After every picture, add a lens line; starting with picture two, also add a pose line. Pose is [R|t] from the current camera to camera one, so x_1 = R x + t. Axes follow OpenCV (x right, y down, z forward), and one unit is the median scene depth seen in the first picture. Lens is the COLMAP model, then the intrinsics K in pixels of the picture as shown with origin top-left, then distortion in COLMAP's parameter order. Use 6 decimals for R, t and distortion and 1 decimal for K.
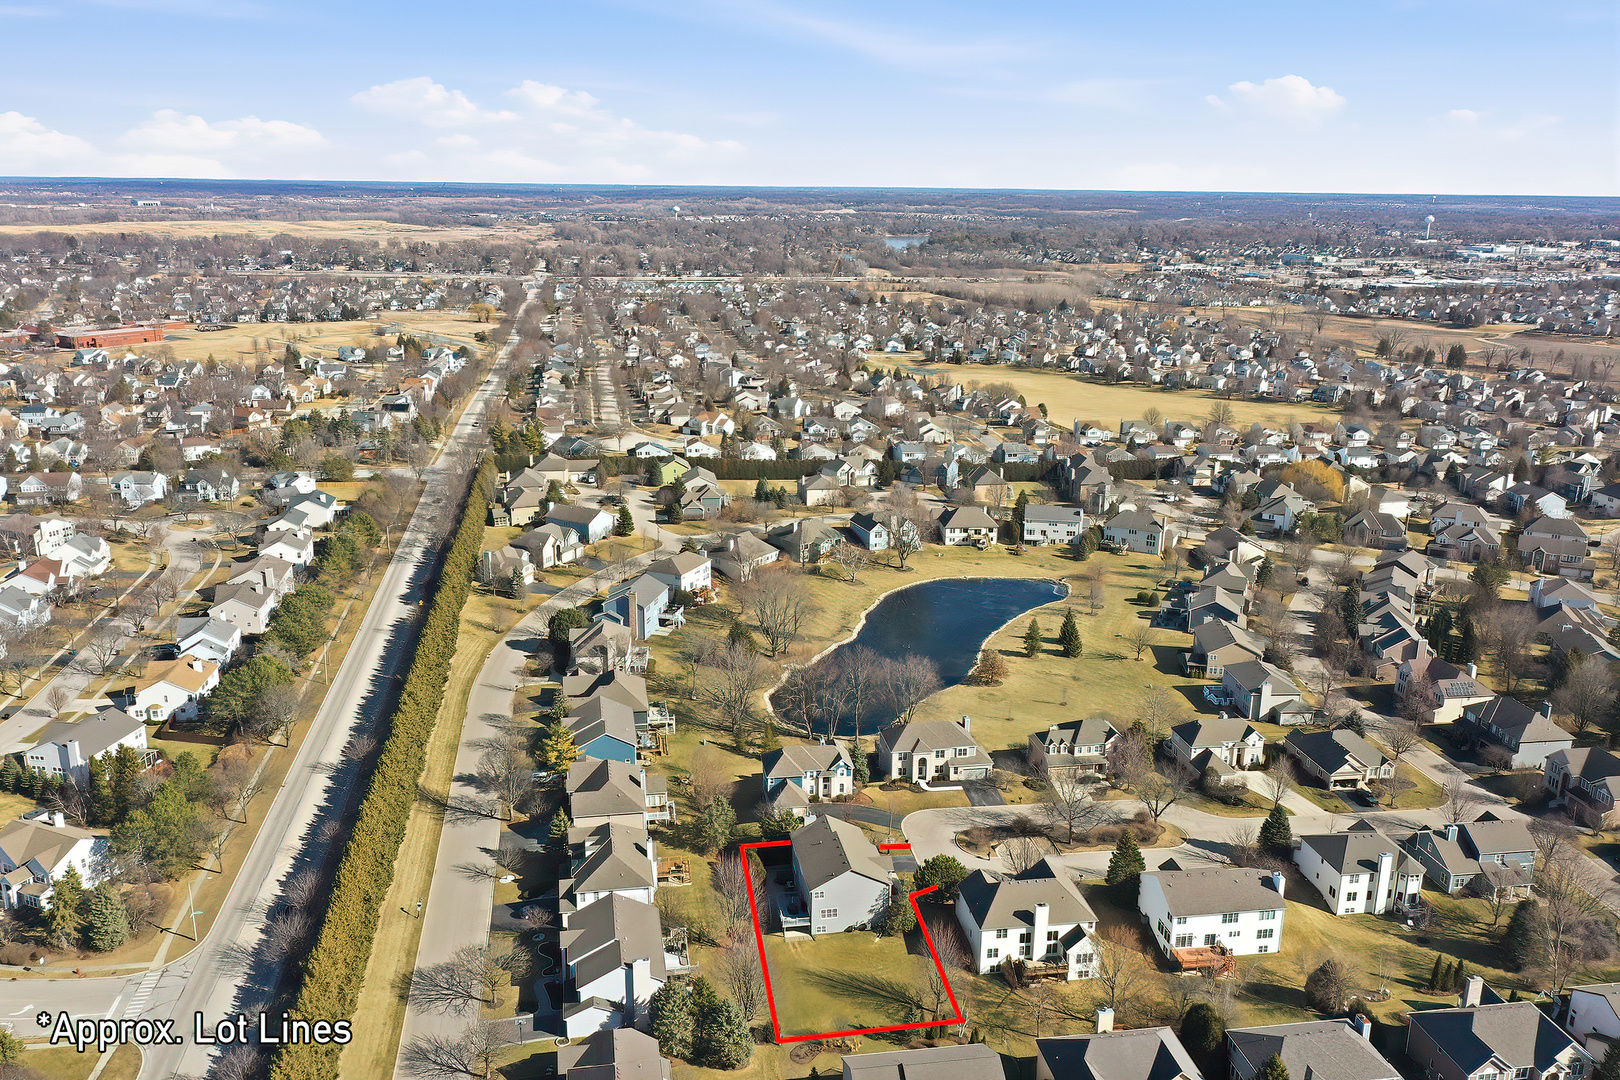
lens RADIAL K [[1286.4, 0, 812.1], [0, 1286.4, 542.9], [0, 0, 1]] dist [0.007342, 0.011969]
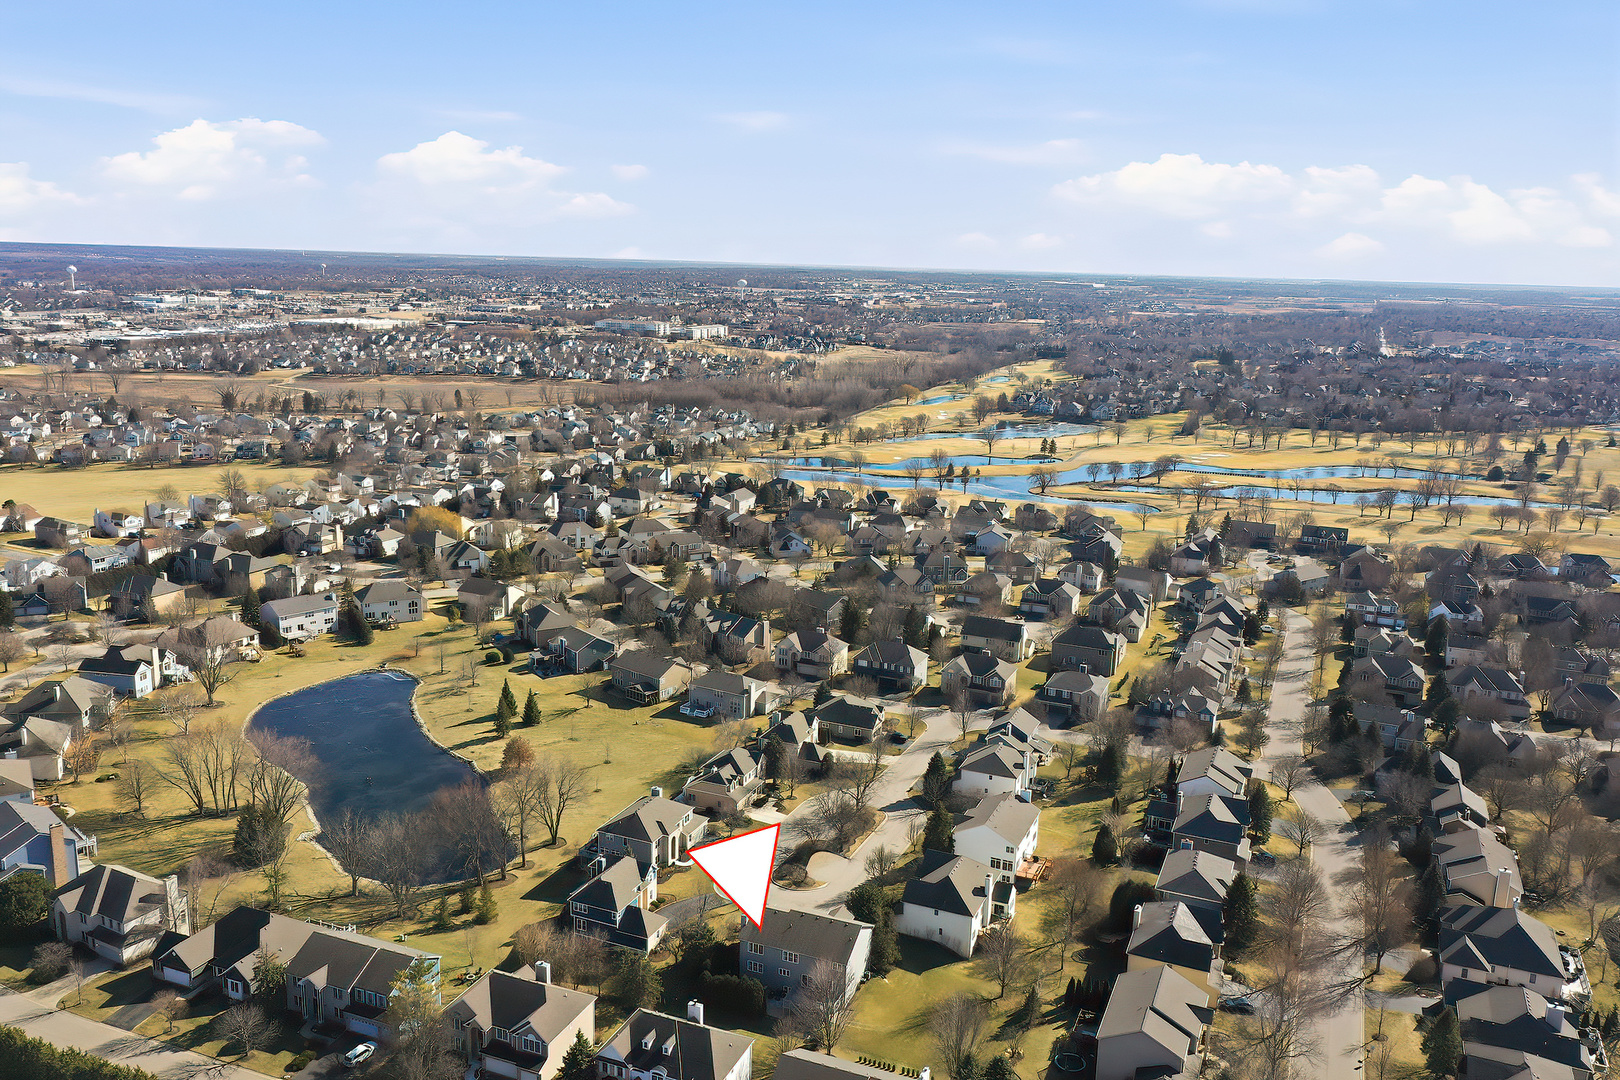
lens RADIAL K [[1286.4, 0, 812.1], [0, 1286.4, 542.9], [0, 0, 1]] dist [0.007342, 0.011969]
pose [[0.534077, -0.179031, 0.826262, -0.395781], [0.207796, 0.975139, 0.076974, -0.065770], [-0.819501, 0.130584, 0.558001, 0.211443]]
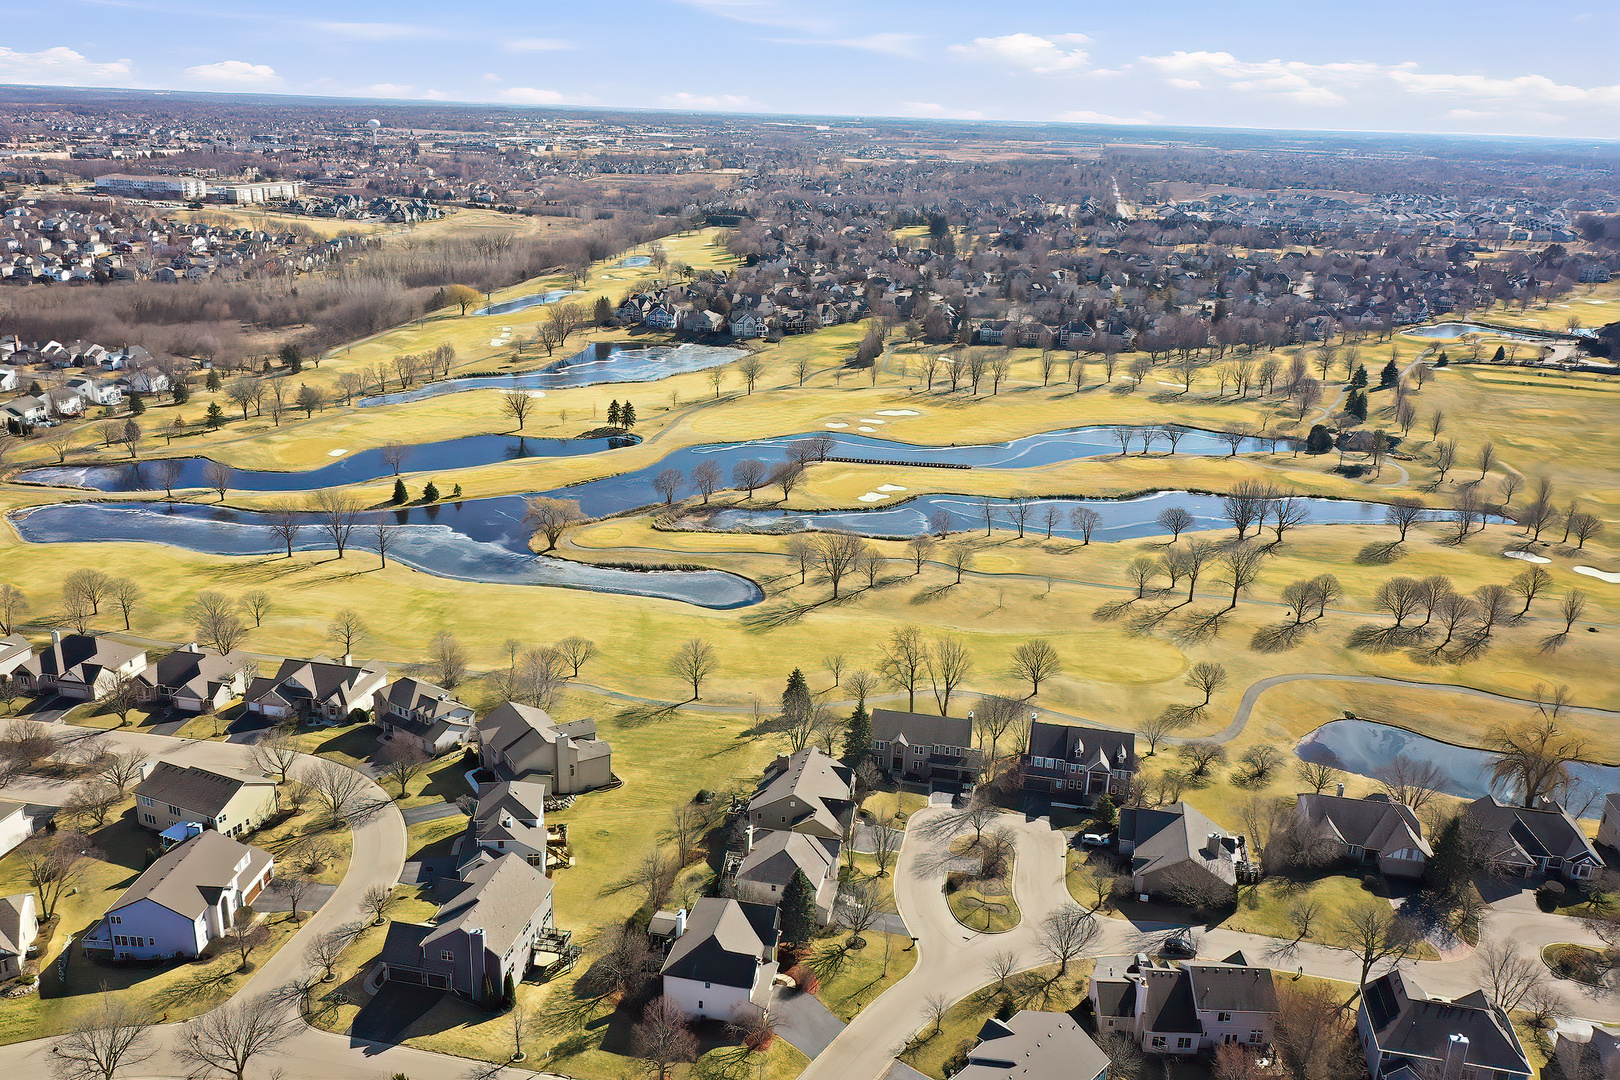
lens RADIAL K [[1286.4, 0, 812.1], [0, 1286.4, 542.9], [0, 0, 1]] dist [0.007342, 0.011969]
pose [[0.357700, -0.299124, 0.884633, 0.573033], [0.224961, 0.947014, 0.229254, -0.104268], [-0.906335, 0.117003, 0.406038, 0.406770]]
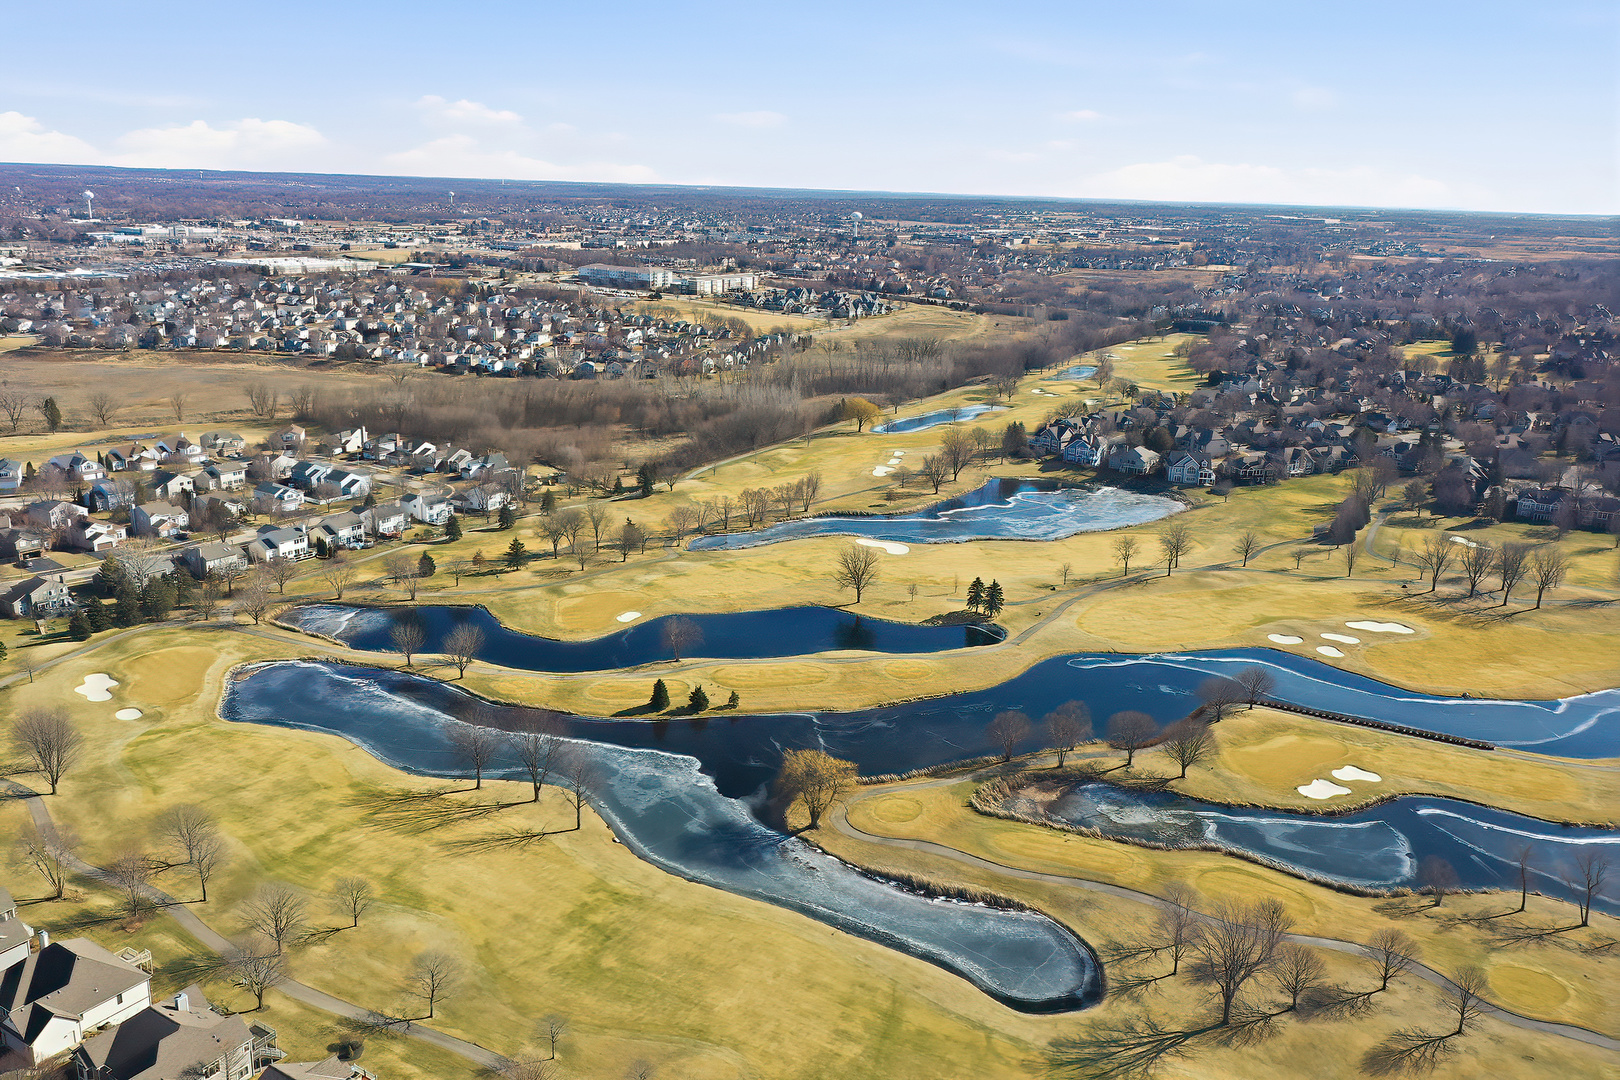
lens RADIAL K [[1286.4, 0, 812.1], [0, 1286.4, 542.9], [0, 0, 1]] dist [0.007342, 0.011969]
pose [[0.668612, -0.191022, 0.718658, 0.902430], [0.178139, 0.979447, 0.094607, -0.131268], [-0.721959, 0.064766, 0.688898, 0.505270]]
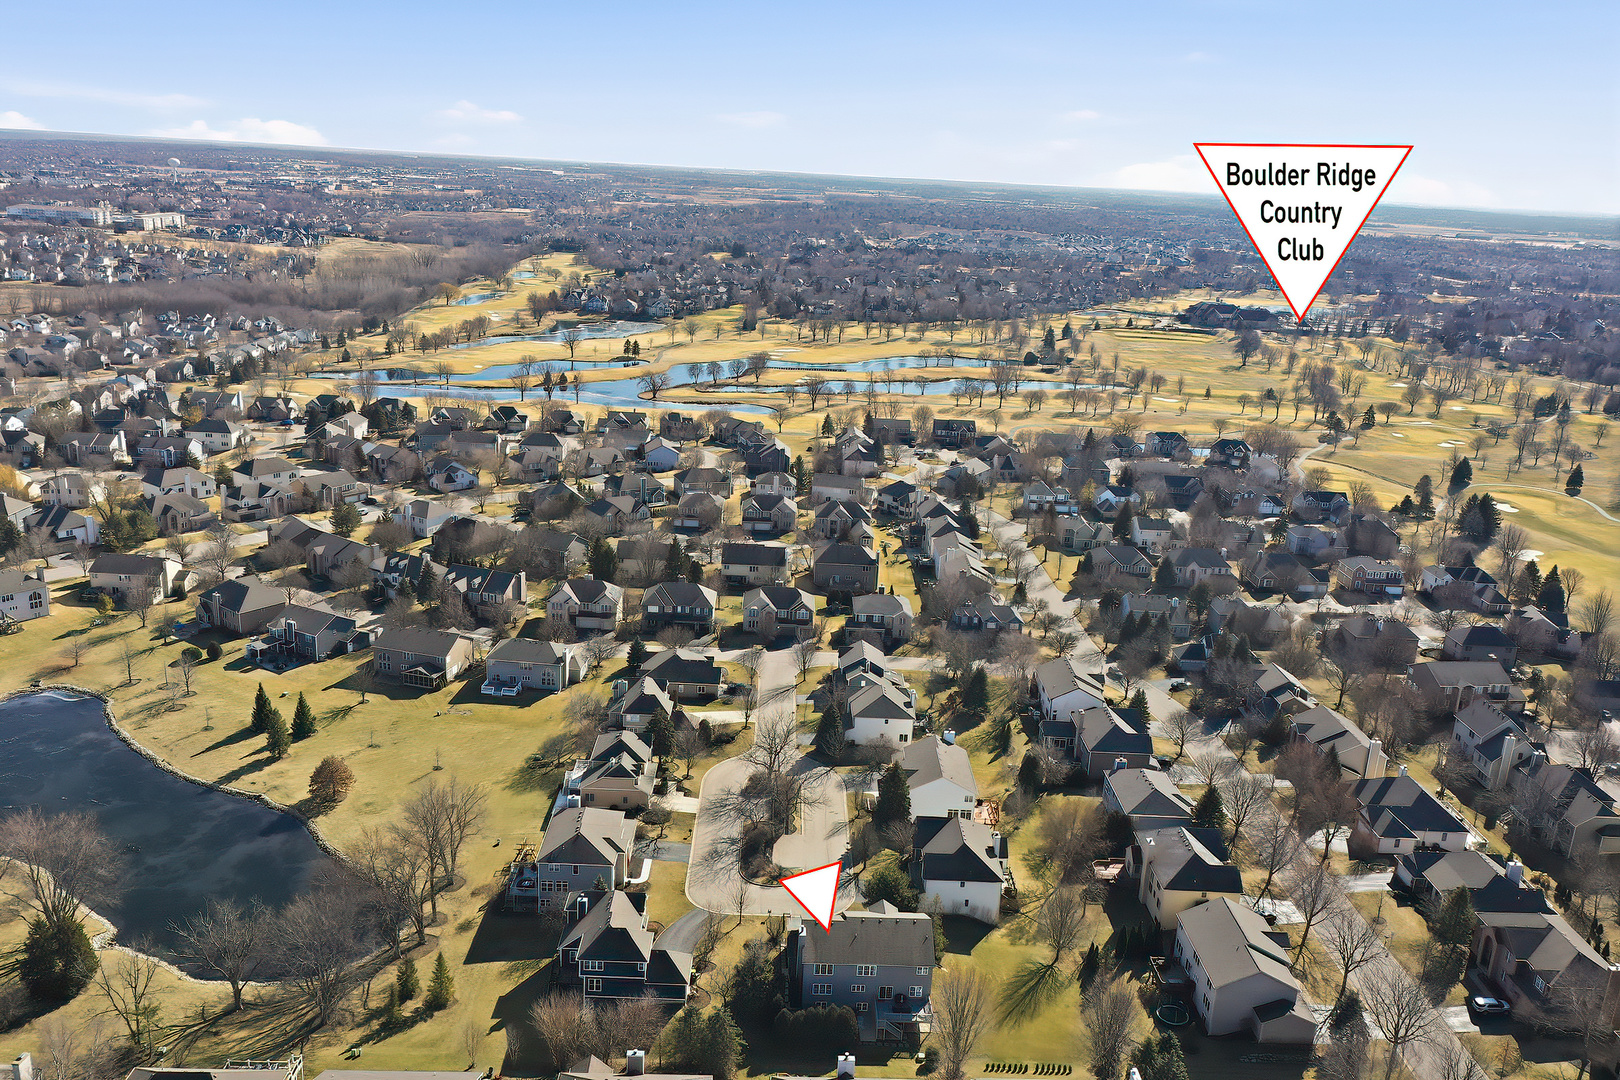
lens RADIAL K [[1286.4, 0, 812.1], [0, 1286.4, 542.9], [0, 0, 1]] dist [0.007342, 0.011969]
pose [[0.147349, -0.281194, 0.948271, -0.398949], [0.219361, 0.944151, 0.245886, -0.127577], [-0.964453, 0.171783, 0.200802, 0.430788]]
